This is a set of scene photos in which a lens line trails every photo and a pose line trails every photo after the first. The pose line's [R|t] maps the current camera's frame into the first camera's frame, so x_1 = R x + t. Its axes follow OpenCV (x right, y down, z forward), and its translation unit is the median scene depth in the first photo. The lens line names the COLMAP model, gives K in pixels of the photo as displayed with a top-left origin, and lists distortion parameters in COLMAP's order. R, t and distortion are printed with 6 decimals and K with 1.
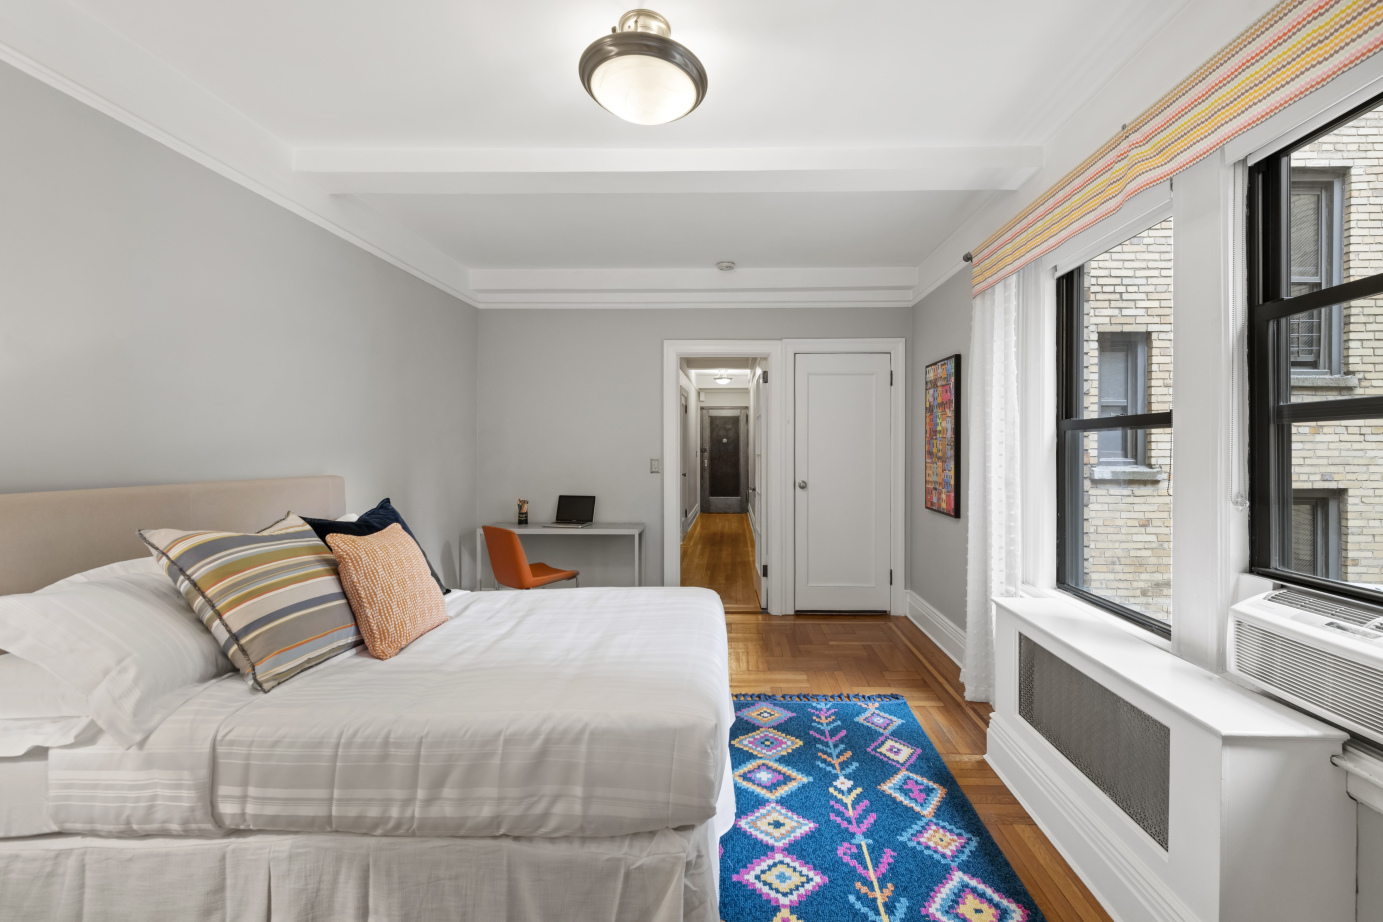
lens RADIAL K [[541.9, 0, 686.6], [0, 541.9, 448.8], [0, 0, 1]] dist [0.009684, -0.000215]
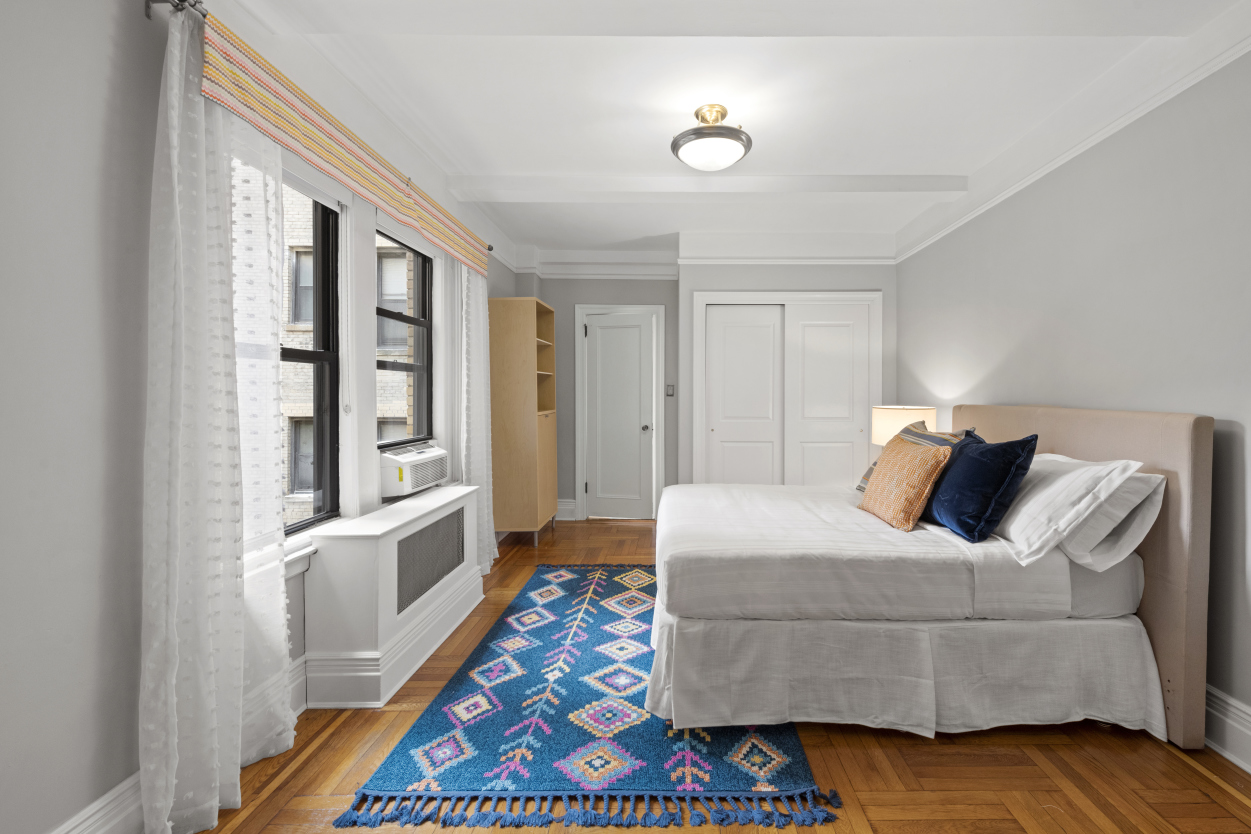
lens RADIAL K [[532.9, 0, 630.0], [0, 532.9, 404.0], [0, 0, 1]] dist [0.001127, -0.000129]
pose [[-0.999952, 0.000919, -0.009790, 0.137308], [0.000743, 0.999837, 0.018035, 0.029647], [0.009805, 0.018027, -0.999789, 2.059933]]
